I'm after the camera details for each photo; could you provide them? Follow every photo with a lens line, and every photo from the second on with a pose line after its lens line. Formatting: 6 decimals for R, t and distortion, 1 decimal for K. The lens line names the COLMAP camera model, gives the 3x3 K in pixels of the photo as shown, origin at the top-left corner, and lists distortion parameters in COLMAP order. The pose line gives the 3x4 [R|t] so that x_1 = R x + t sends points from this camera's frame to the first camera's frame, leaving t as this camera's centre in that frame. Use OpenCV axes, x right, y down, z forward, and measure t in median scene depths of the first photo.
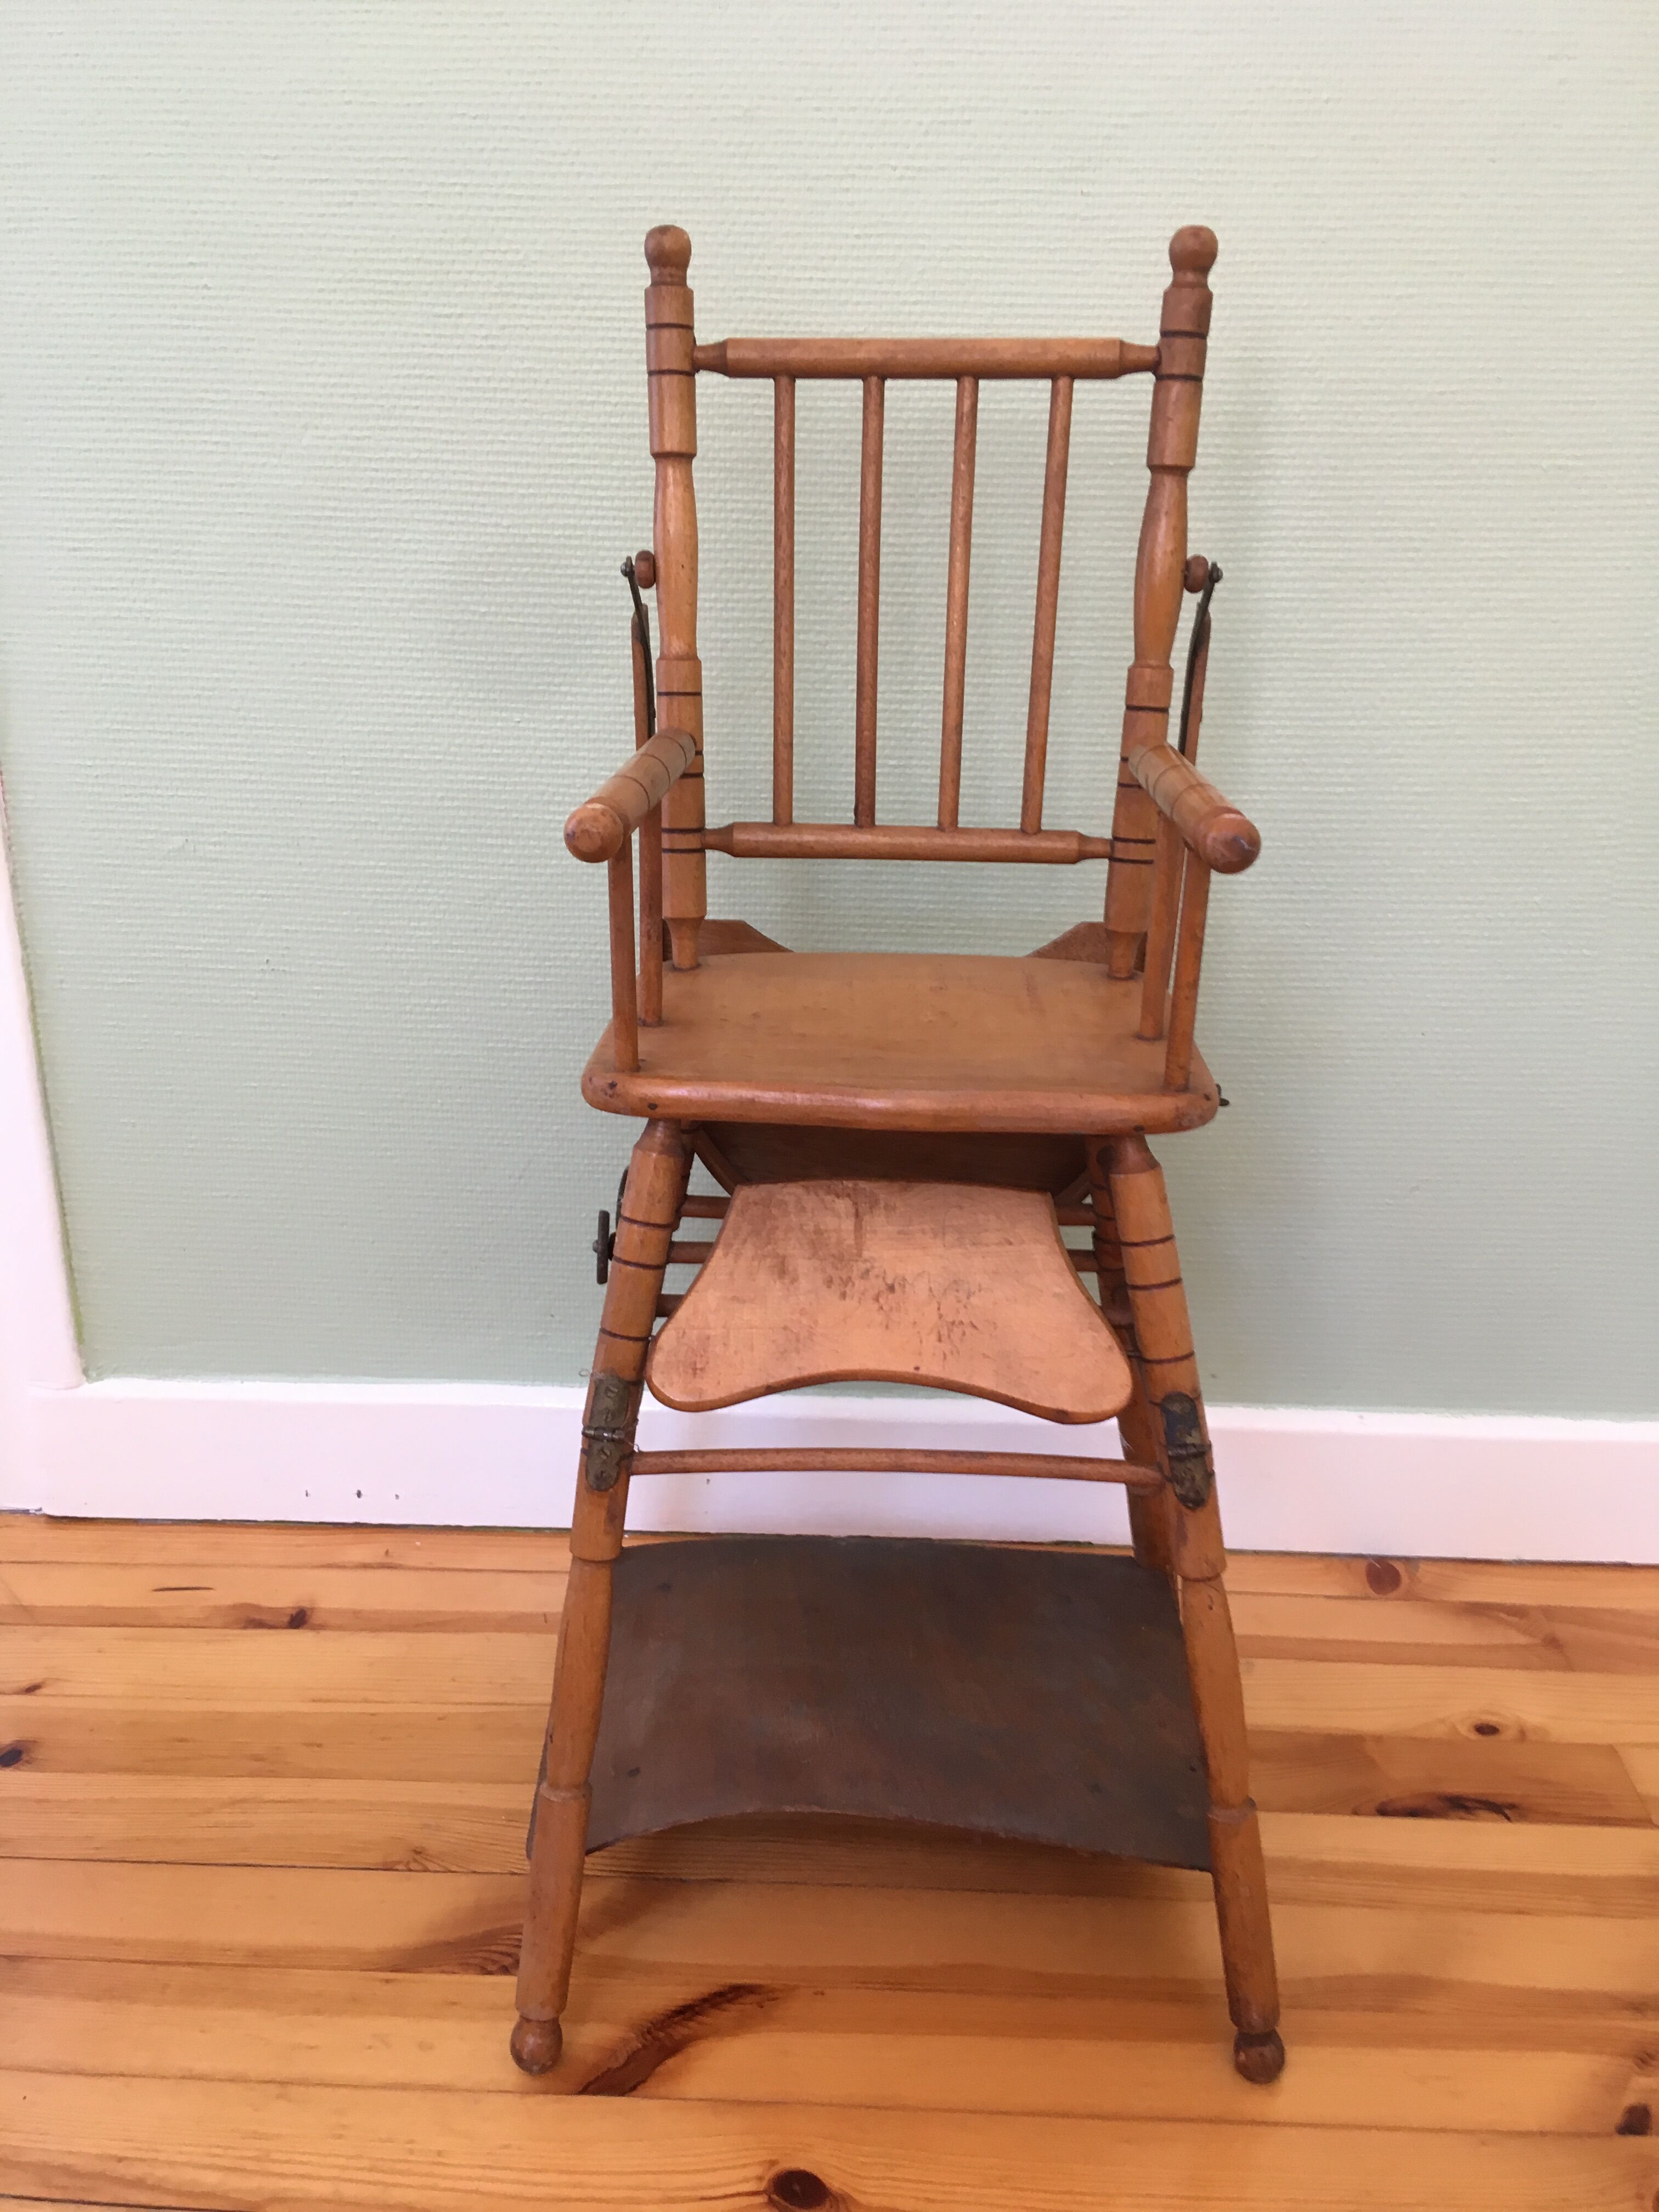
lens RADIAL K [[1919.0, 0, 822.0], [0, 1919.0, 1100.7], [0, 0, 1]] dist [0.121632, -0.195968]
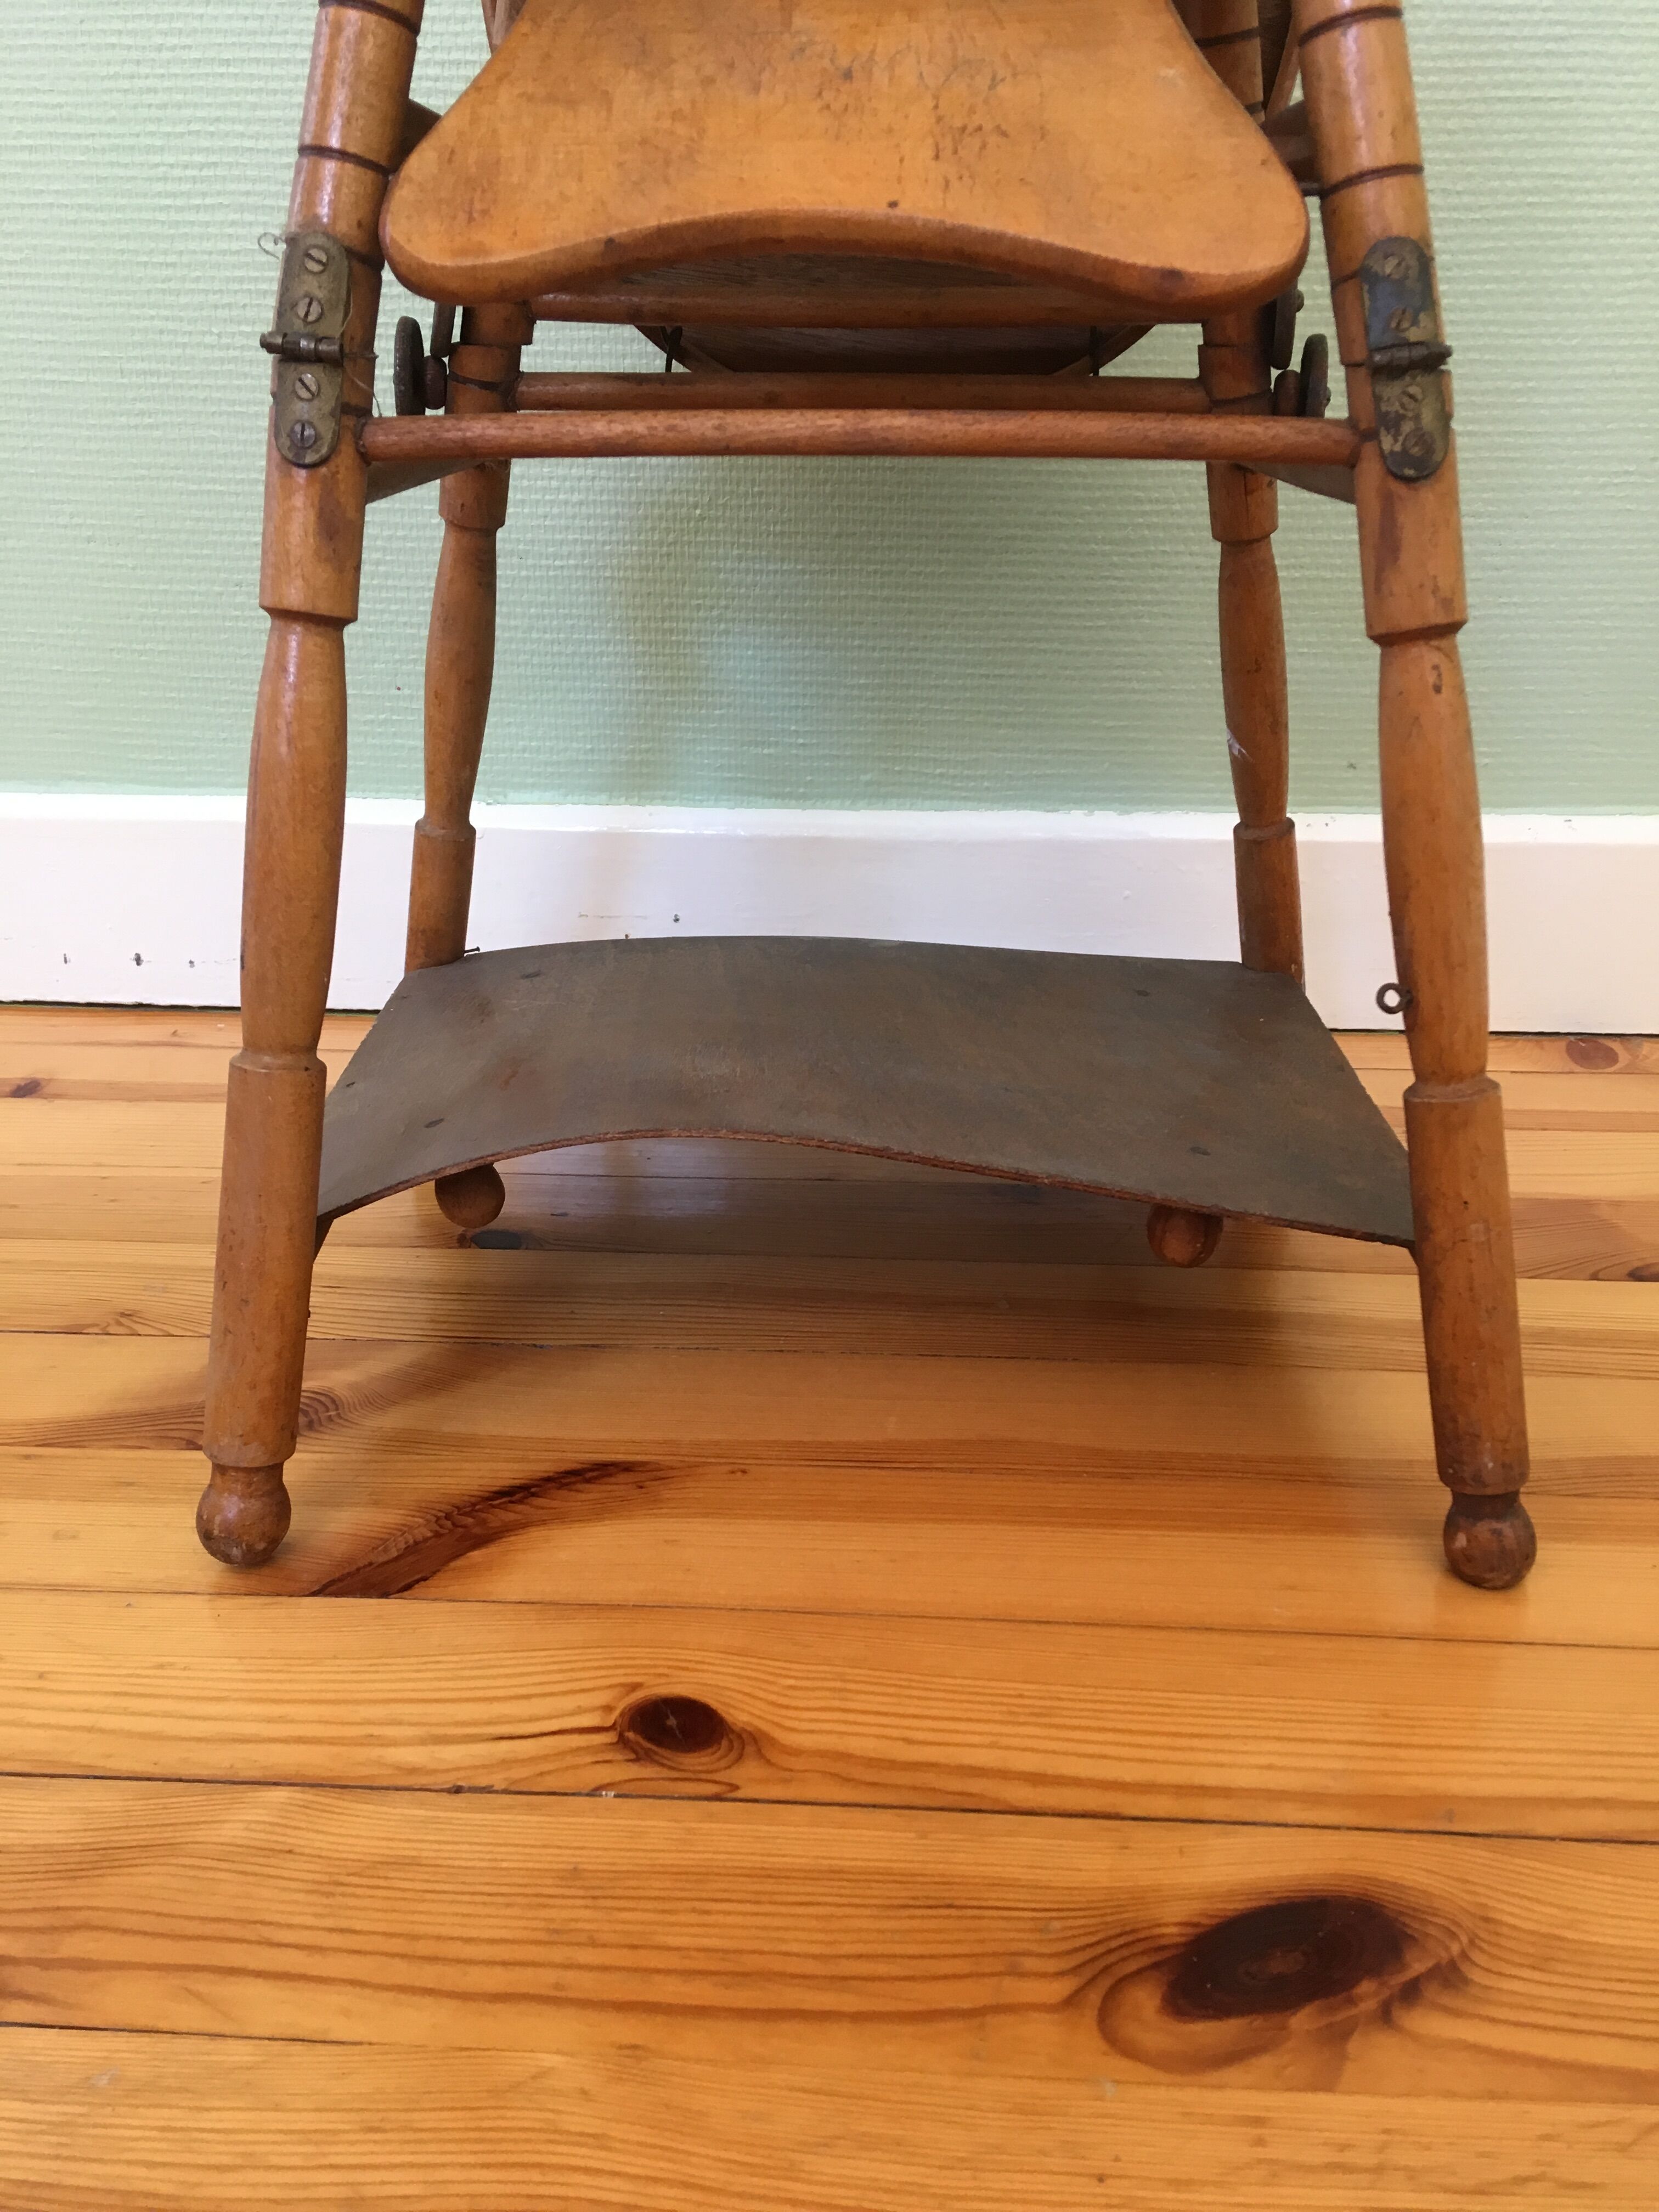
lens RADIAL K [[1919.0, 0, 828.8], [0, 1919.0, 1103.0], [0, 0, 1]] dist [0.121632, -0.195968]
pose [[0.999879, 0.001935, -0.015417, 0.031498], [-0.001340, 0.999259, 0.038467, 0.282746], [0.015480, -0.038442, 0.999141, 0.359382]]
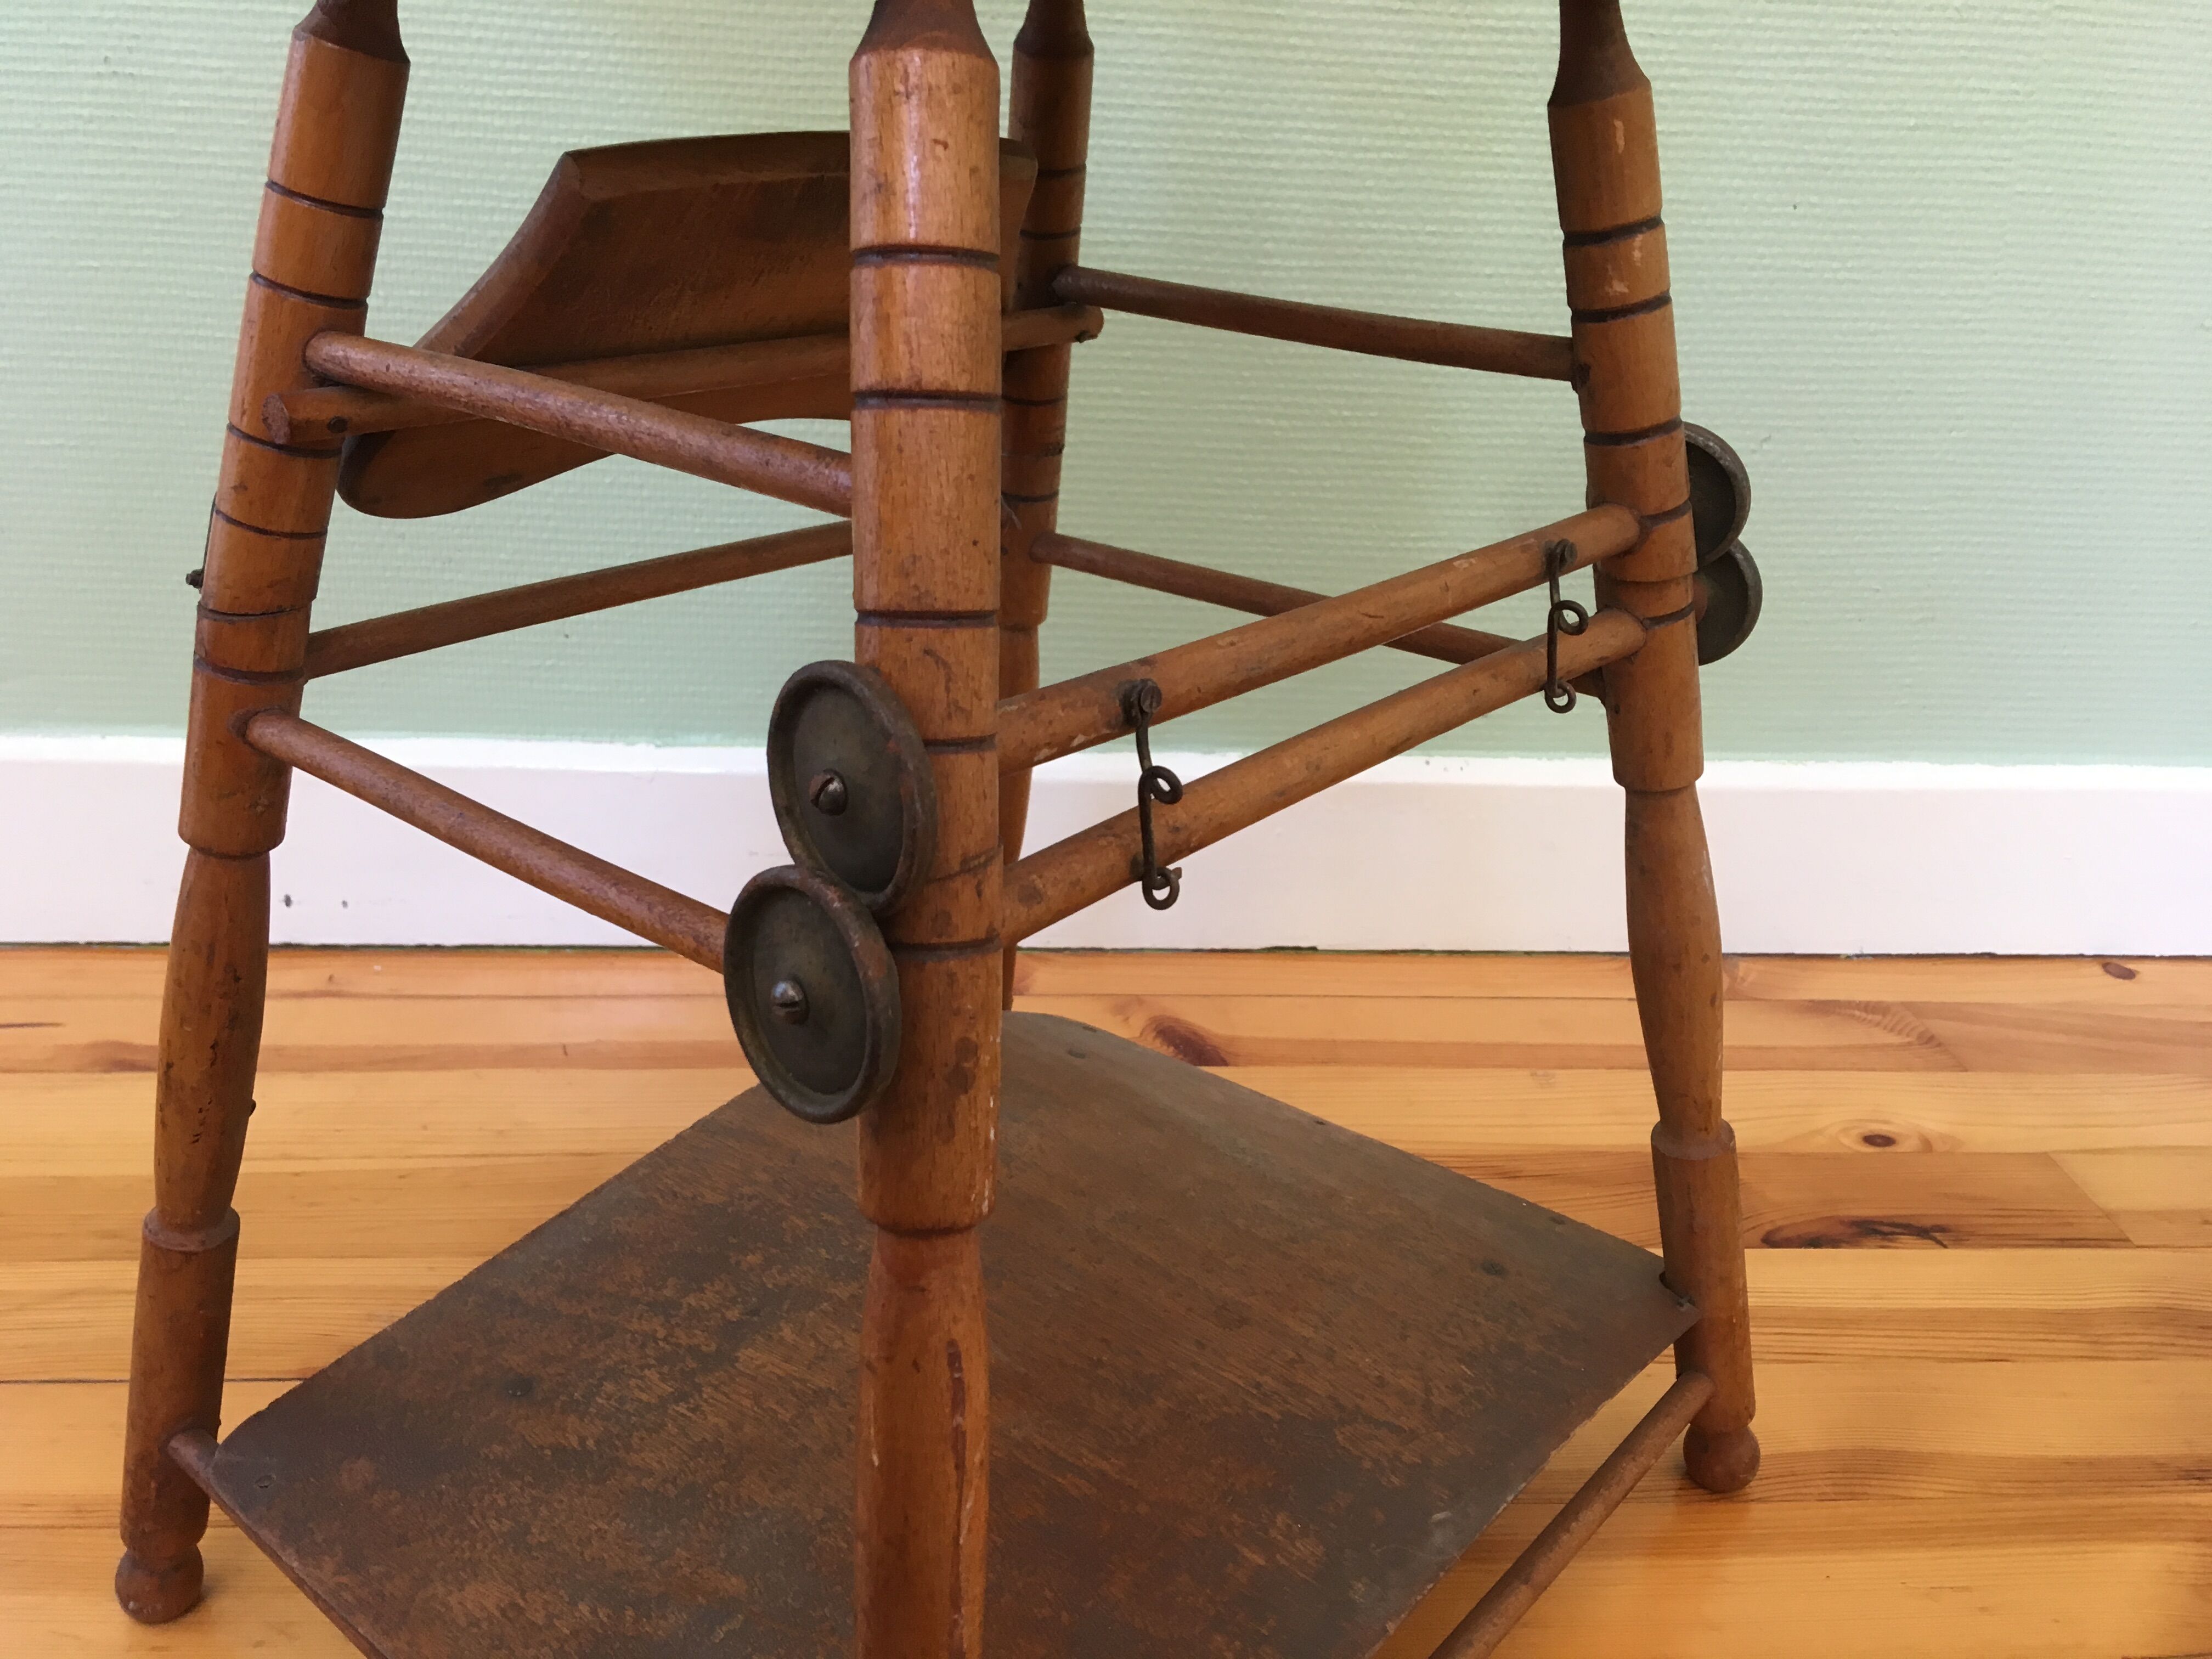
lens RADIAL K [[1919.0, 0, 1109.2], [0, 1919.0, 834.3], [0, 0, 1]] dist [0.121632, -0.195968]
pose [[0.992766, -0.010437, 0.119609, -0.035683], [0.003934, 0.998507, 0.054475, 0.176095], [-0.119999, -0.053610, 0.991326, 0.333224]]
